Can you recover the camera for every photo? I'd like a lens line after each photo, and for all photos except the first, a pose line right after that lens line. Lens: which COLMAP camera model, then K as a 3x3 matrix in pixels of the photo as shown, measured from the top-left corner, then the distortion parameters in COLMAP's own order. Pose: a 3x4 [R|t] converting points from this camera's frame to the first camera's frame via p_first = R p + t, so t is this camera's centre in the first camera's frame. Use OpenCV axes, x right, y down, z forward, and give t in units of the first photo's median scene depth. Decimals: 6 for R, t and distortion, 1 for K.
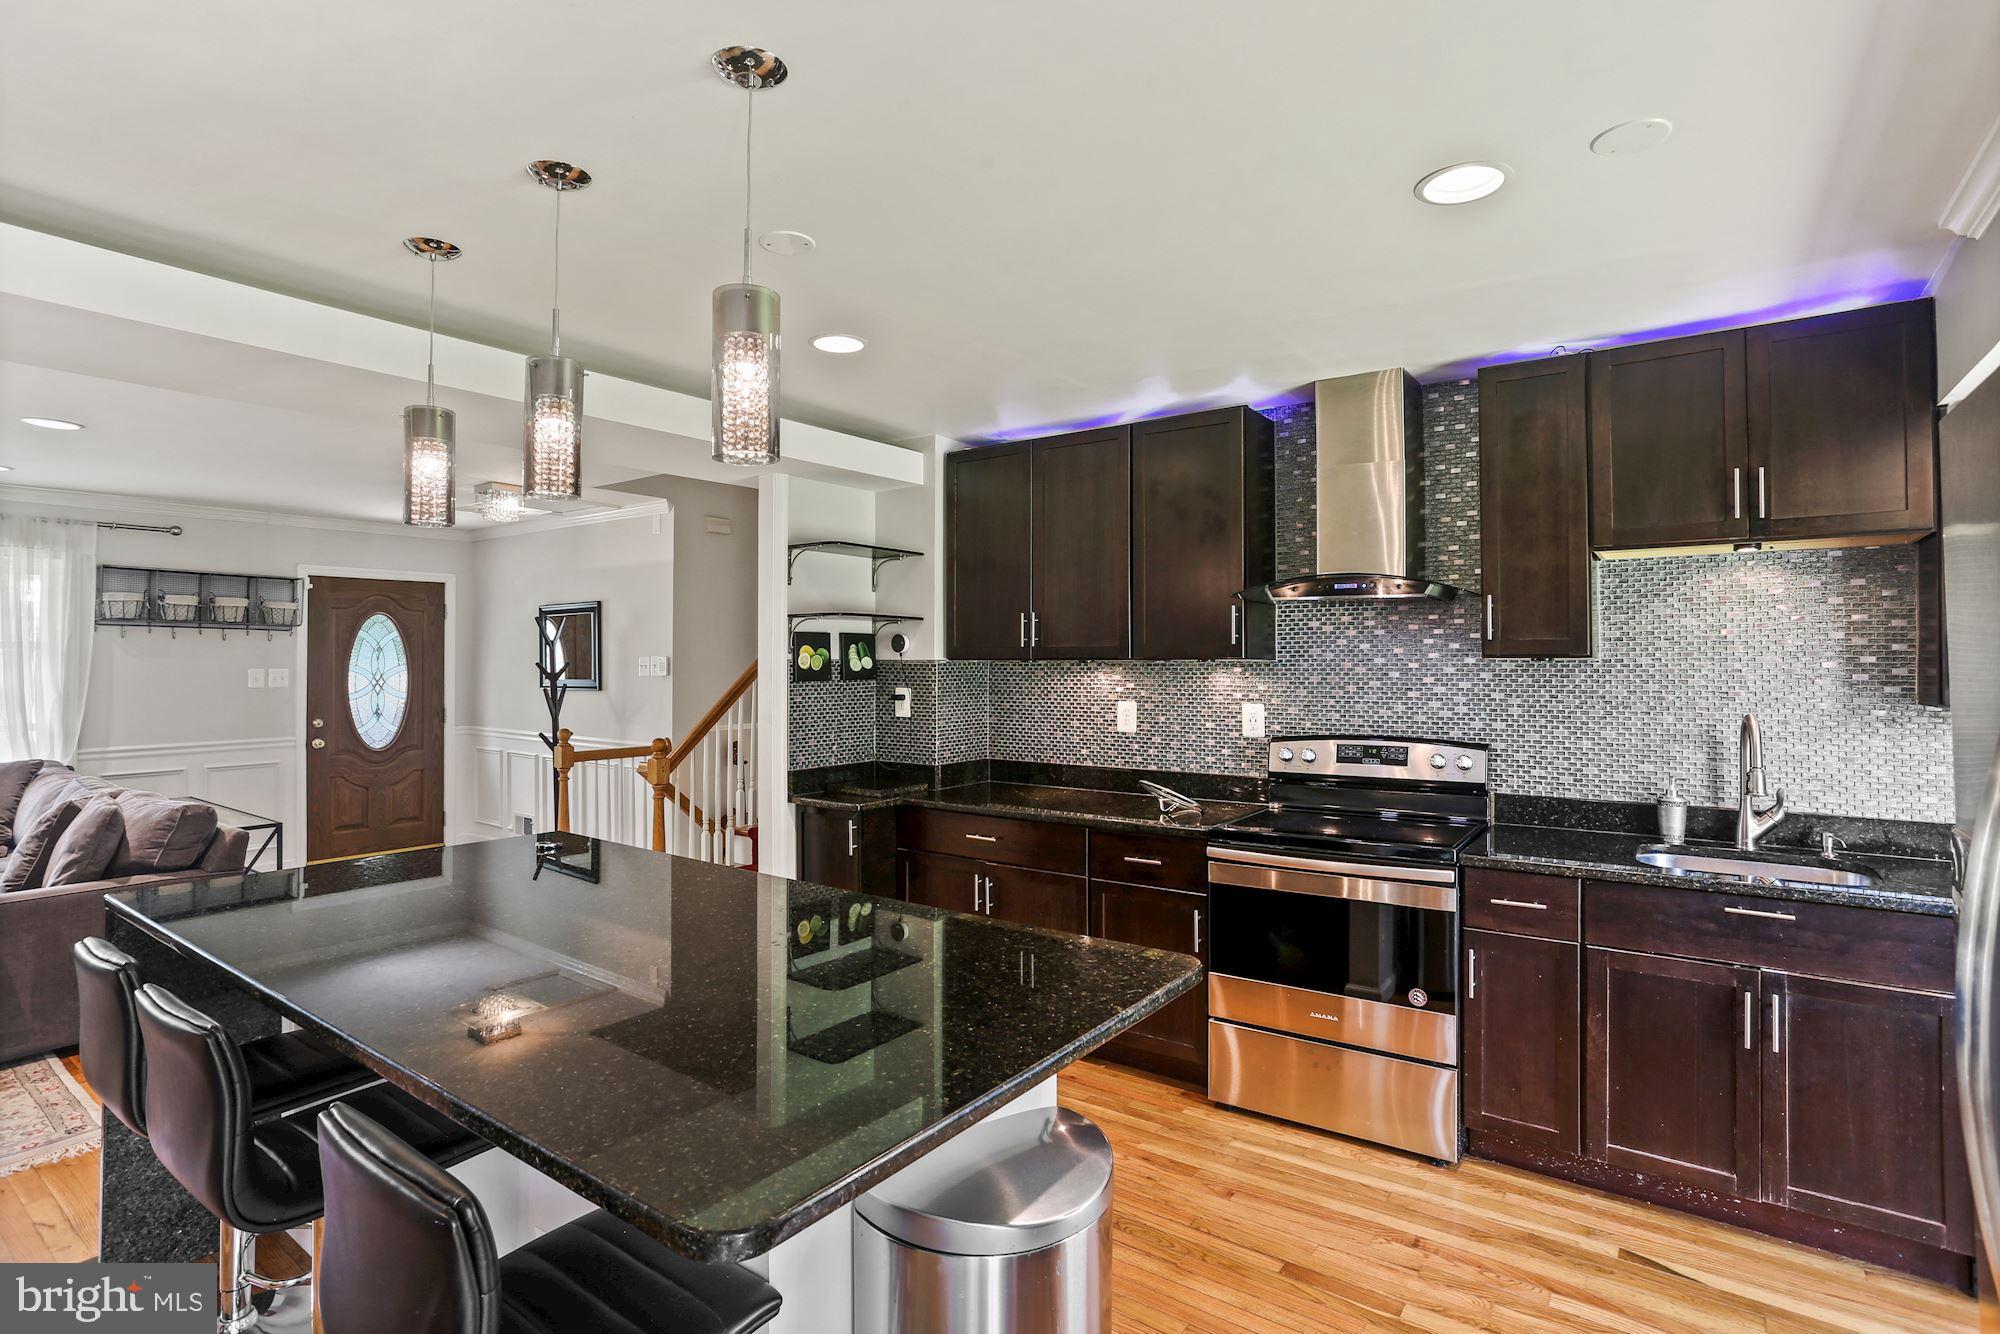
lens RADIAL K [[984.3, 0, 999.0], [0, 984.3, 661.0], [0, 0, 1]] dist [-0.032050, 0.009261]
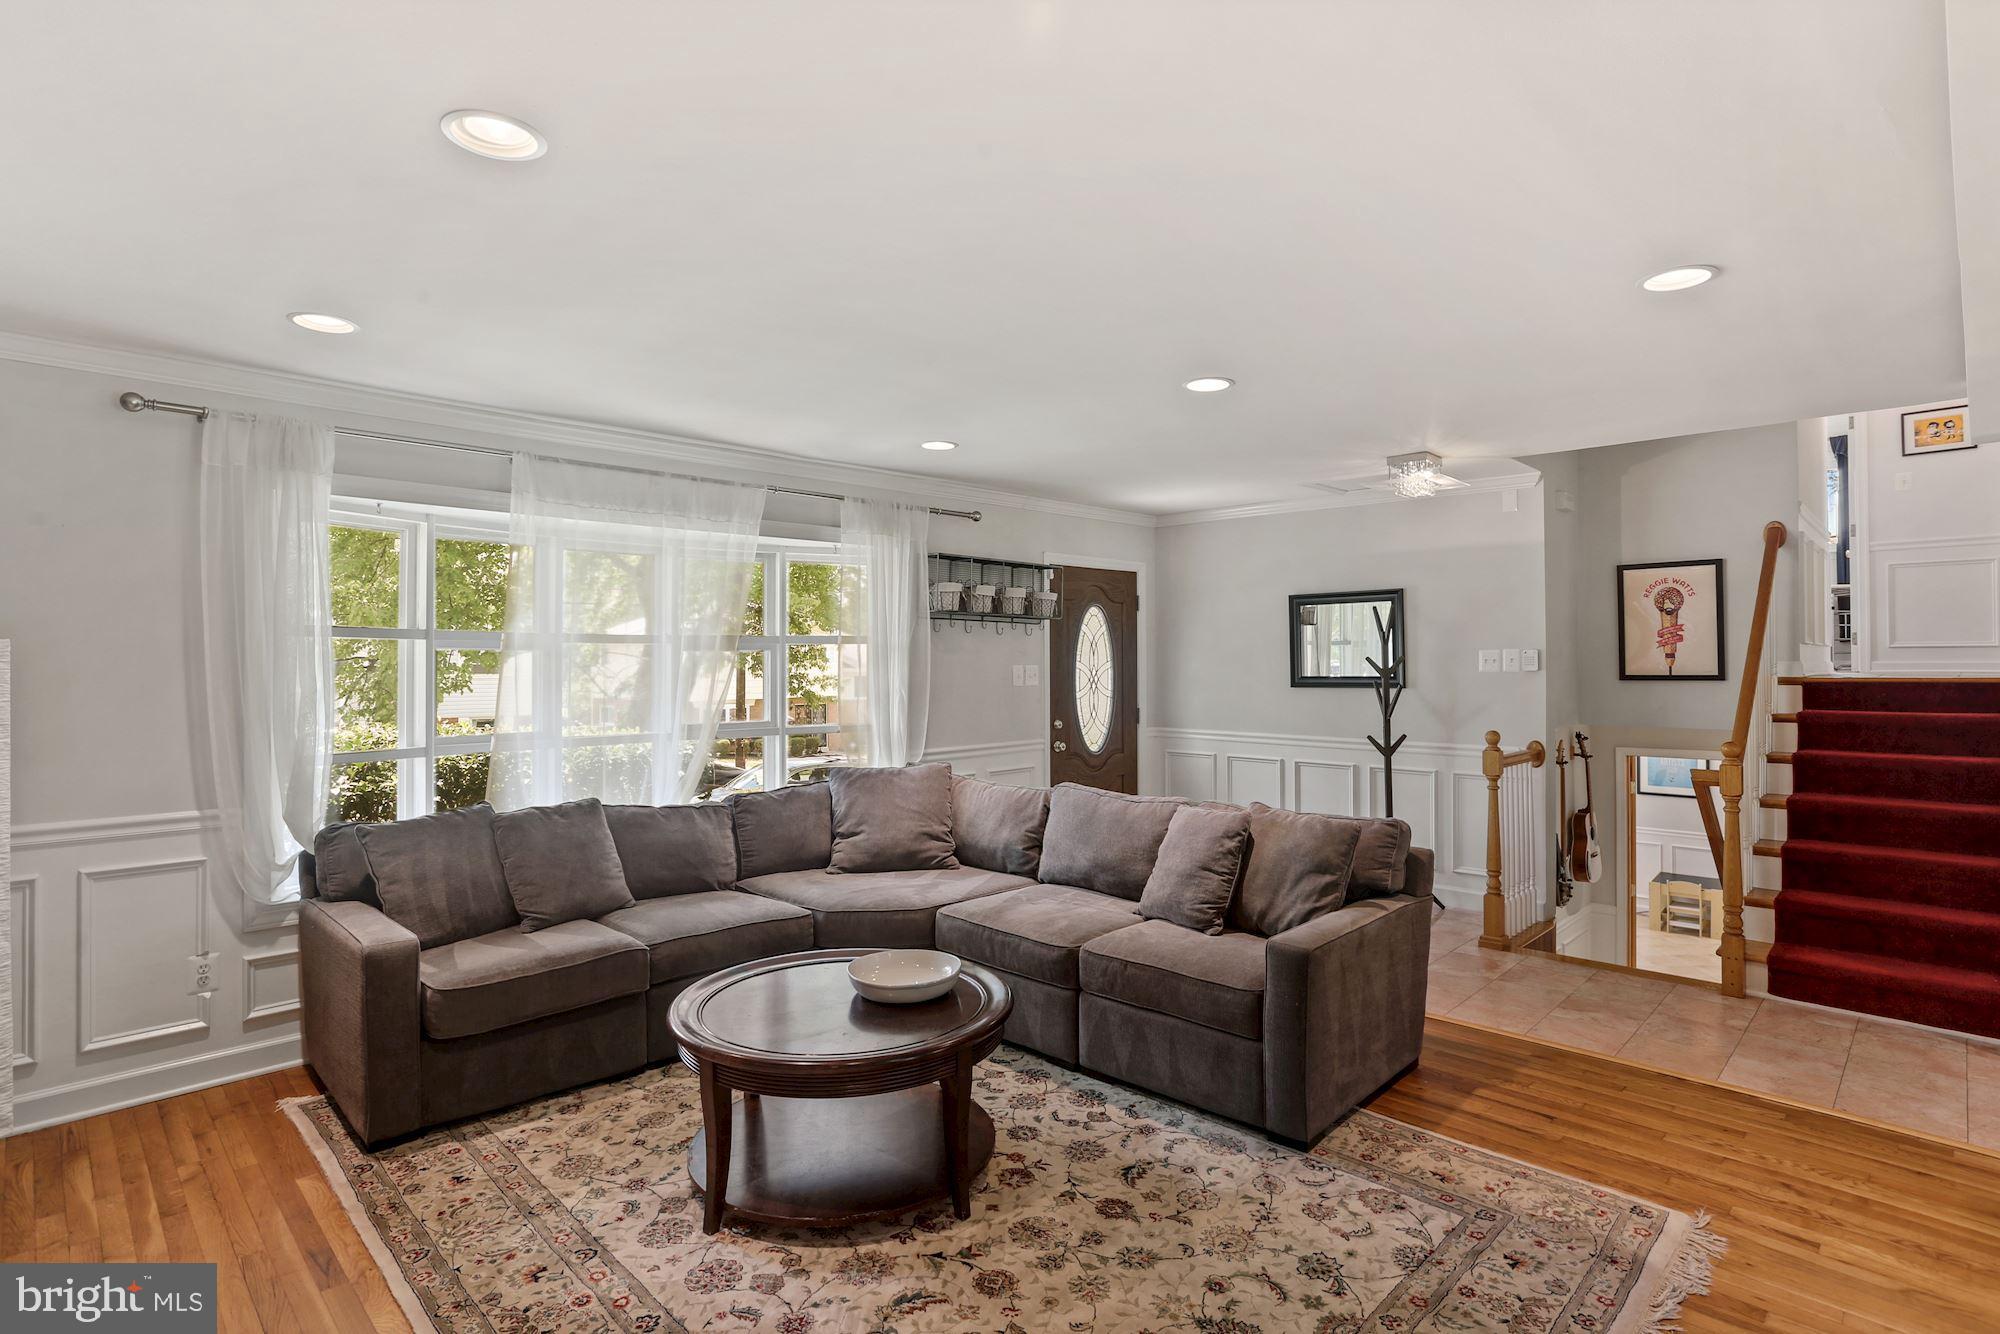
lens RADIAL K [[984.3, 0, 988.6], [0, 984.3, 668.1], [0, 0, 1]] dist [-0.032050, 0.009261]
pose [[0.986556, -0.003788, -0.163379, -0.665403], [0.005207, 0.999952, 0.008255, 0.002545], [0.163340, -0.008995, 0.986529, 0.067825]]
